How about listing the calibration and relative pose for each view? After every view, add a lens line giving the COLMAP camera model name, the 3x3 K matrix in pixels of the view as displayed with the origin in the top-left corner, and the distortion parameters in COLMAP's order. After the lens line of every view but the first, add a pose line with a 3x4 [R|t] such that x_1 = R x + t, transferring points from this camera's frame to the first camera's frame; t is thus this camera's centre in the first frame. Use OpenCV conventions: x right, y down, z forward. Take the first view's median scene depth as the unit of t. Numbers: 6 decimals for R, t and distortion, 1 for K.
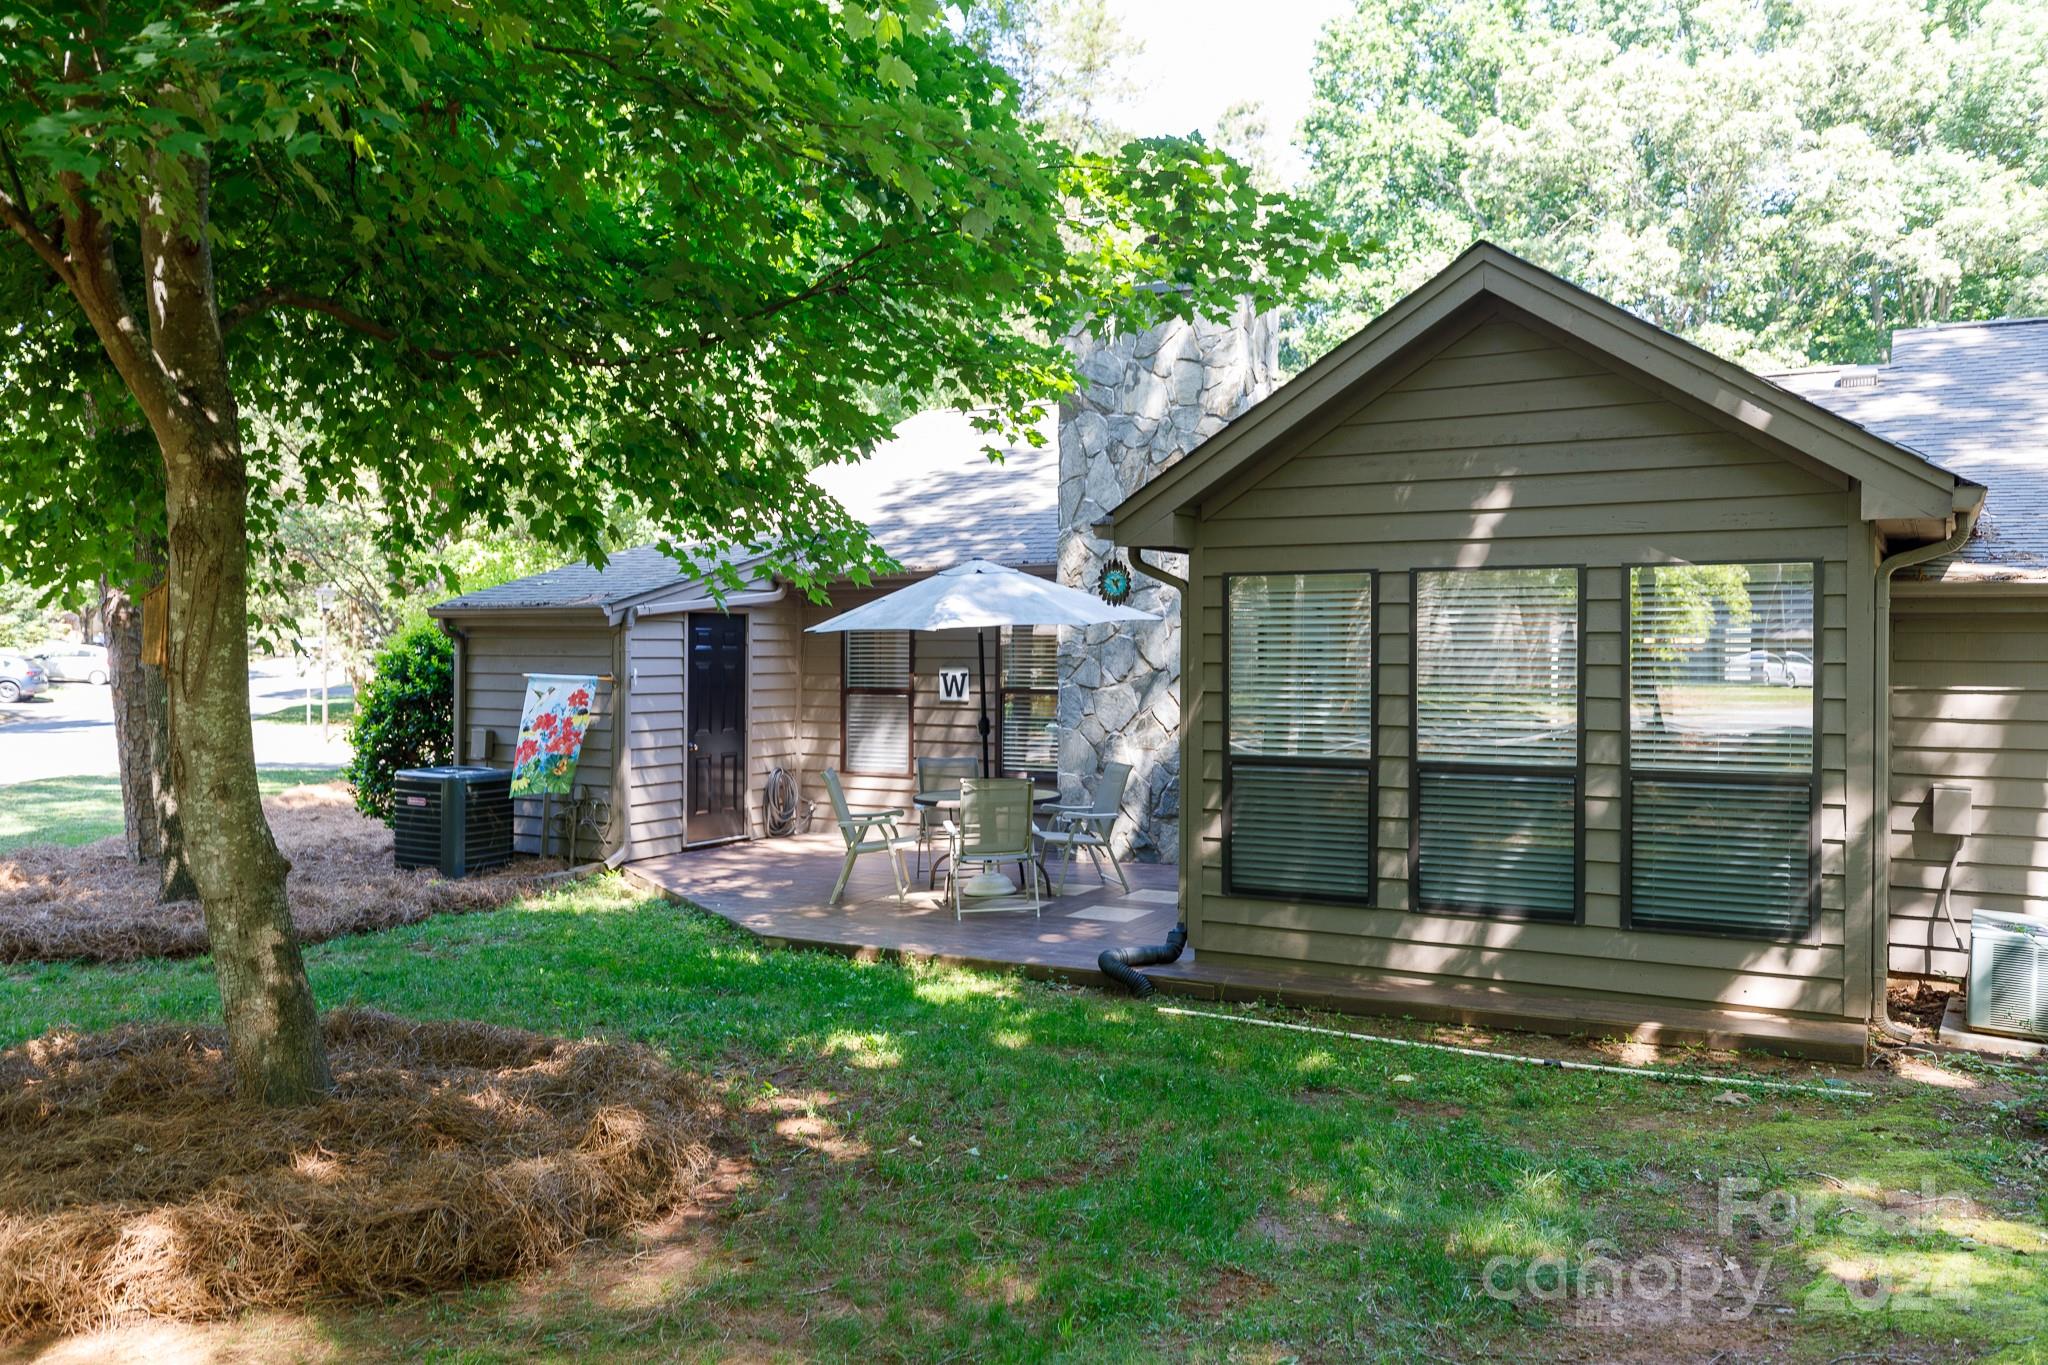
lens RADIAL K [[1623.3, 0, 1022.2], [0, 1623.3, 671.3], [0, 0, 1]] dist [-0.000284, 0.002307]
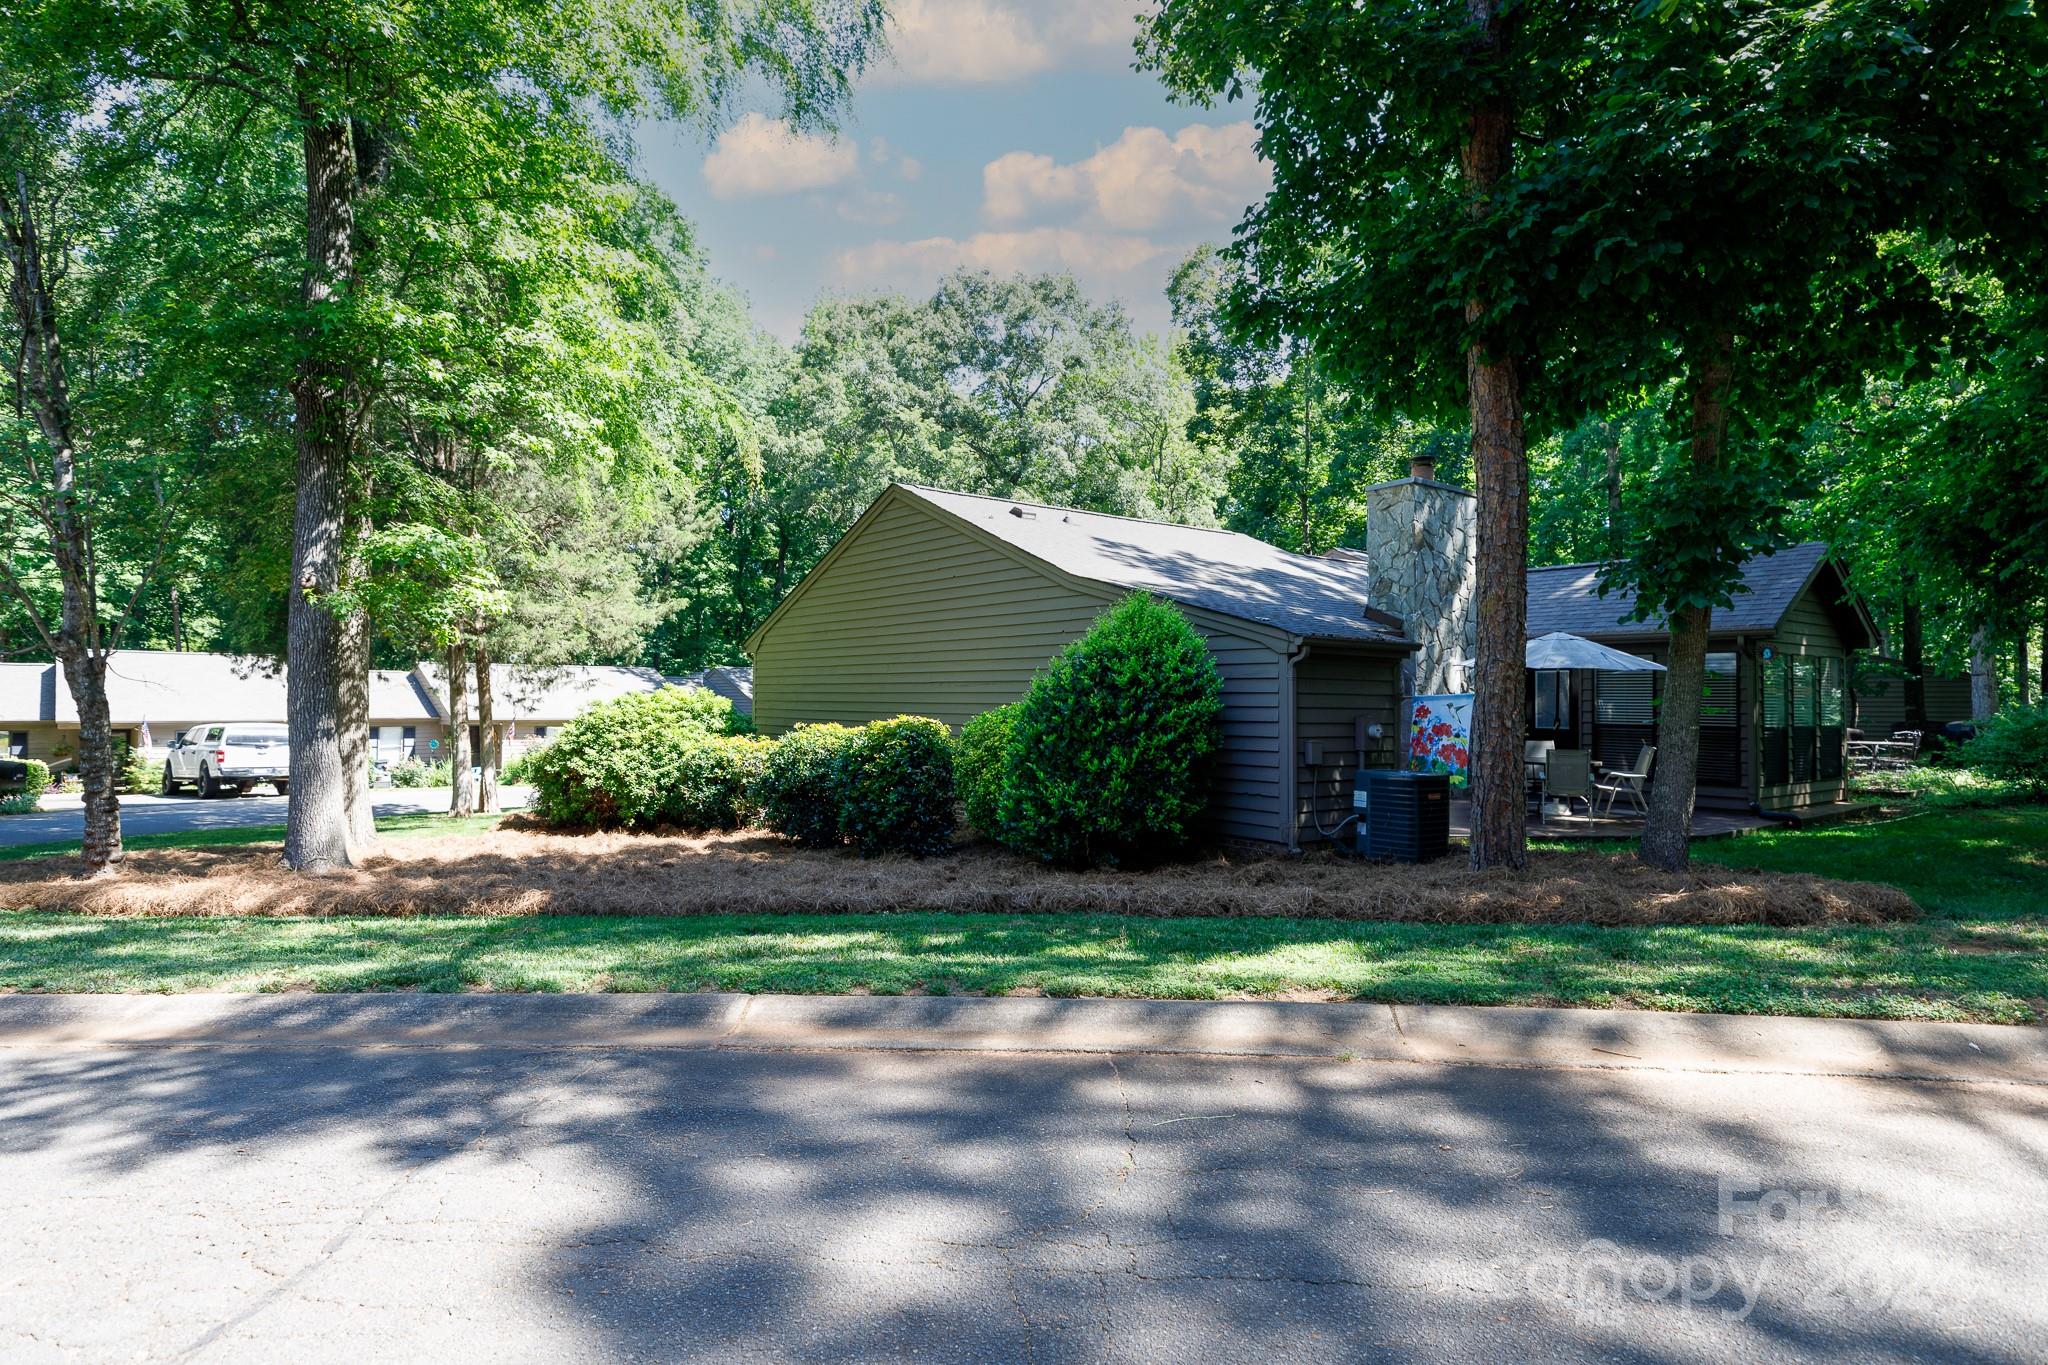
lens RADIAL K [[1137.7, 0, 1023.1], [0, 1137.7, 669.8], [0, 0, 1]] dist [0.006261, 0.001825]
pose [[0.383791, 0.025453, 0.923069, -1.207902], [0.006027, 0.999530, -0.030068, 0.007457], [-0.923400, 0.017103, 0.383457, 0.889971]]
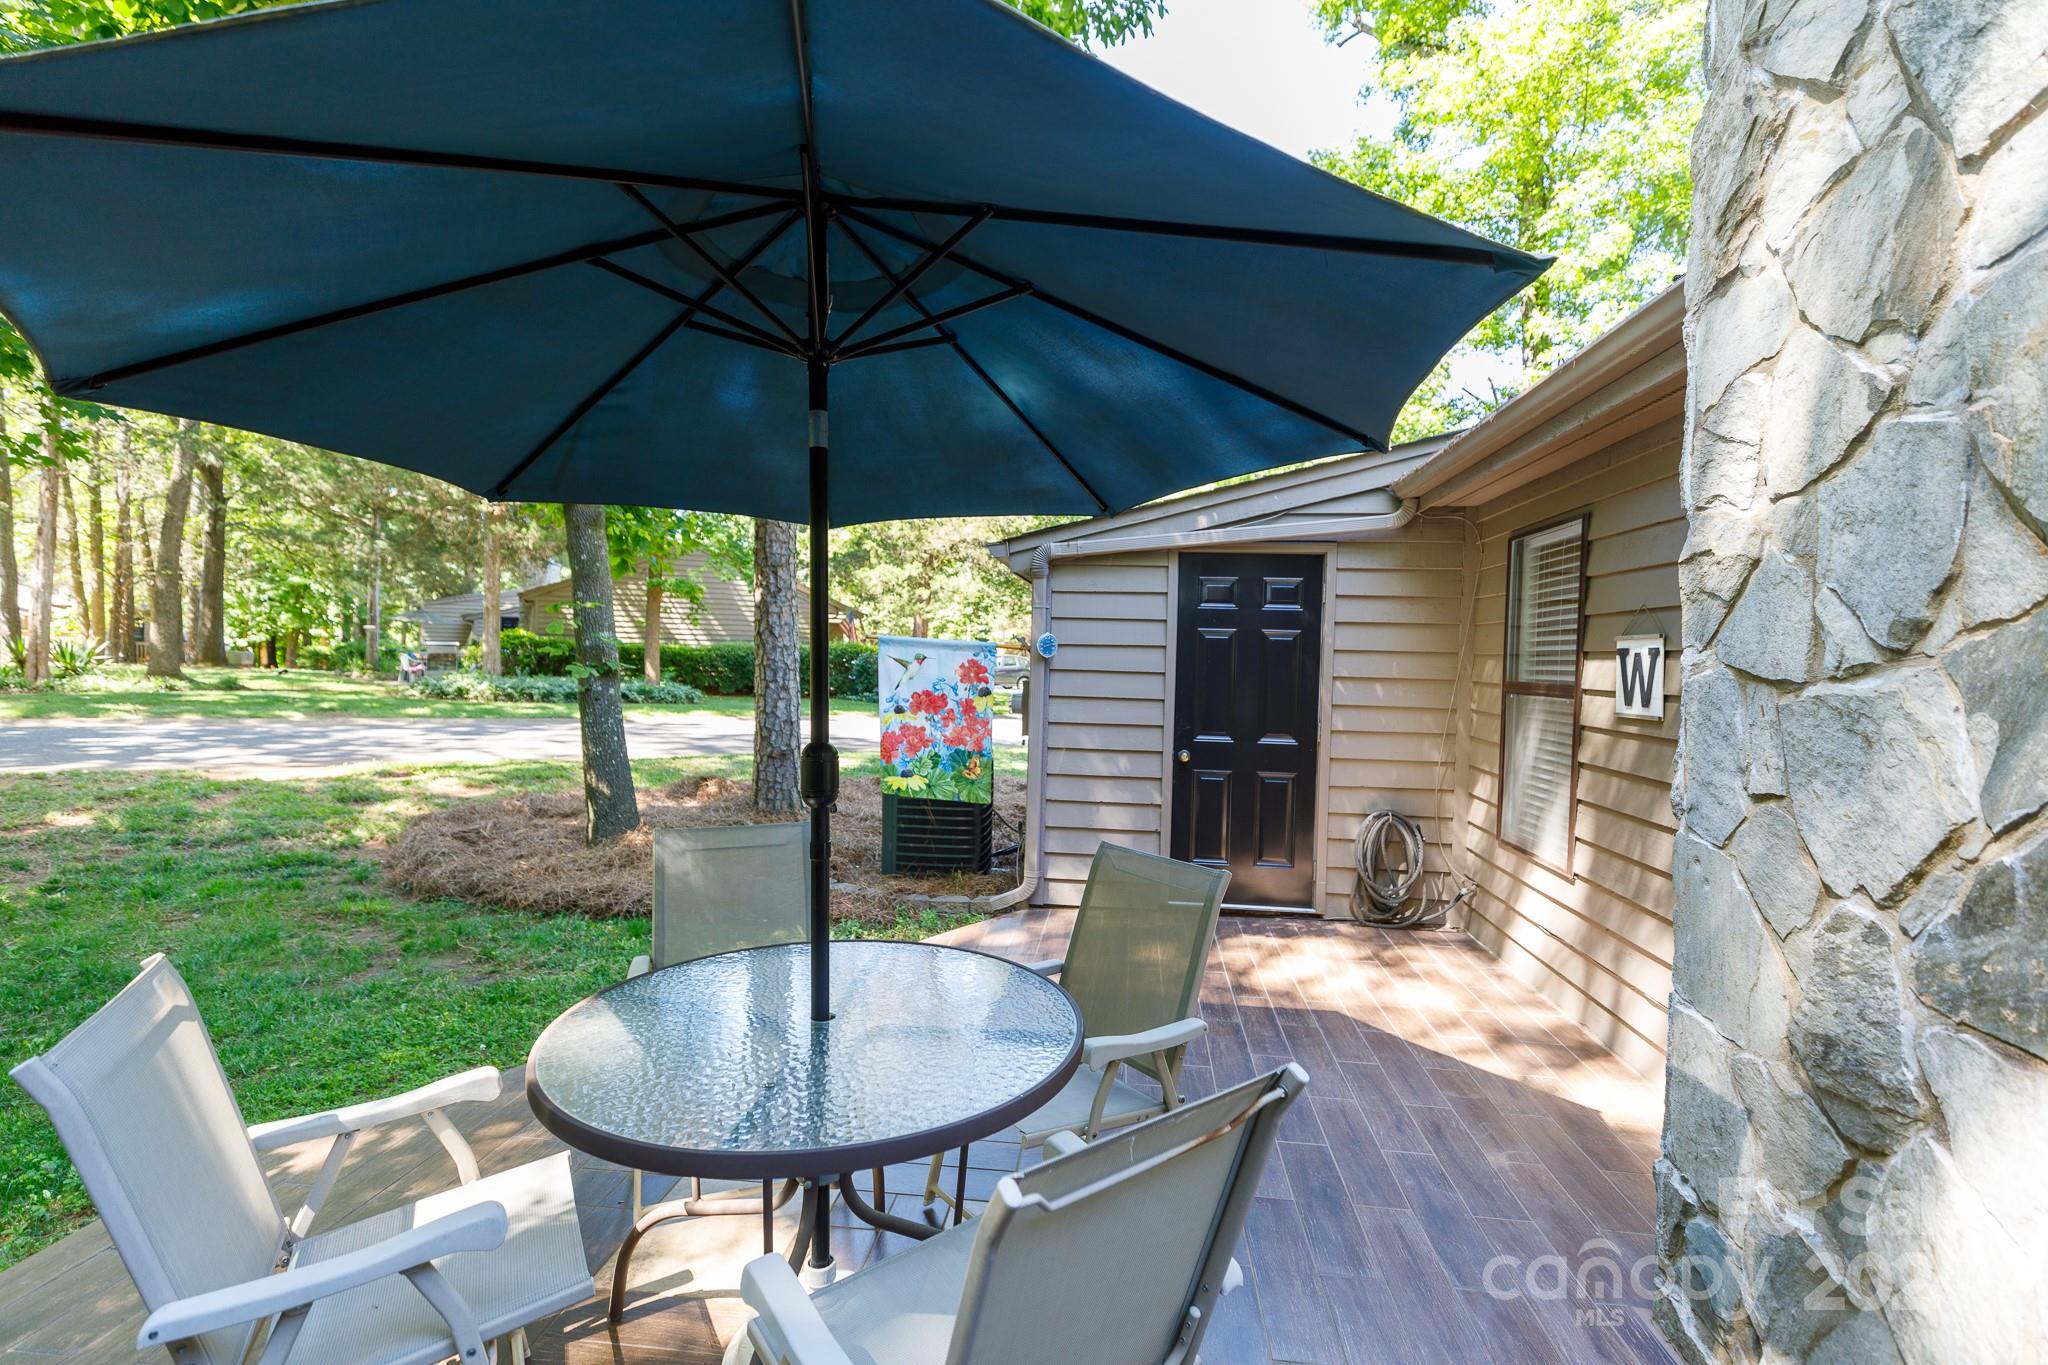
lens RADIAL K [[908.5, 0, 1023.4], [0, 908.5, 654.8], [0, 0, 1]] dist [0.001119, -0.000184]
pose [[0.382248, 0.009241, -0.924014, 0.115395], [-0.037371, 0.999287, -0.005466, 0.010321], [0.923304, 0.036621, 0.382321, 0.813764]]
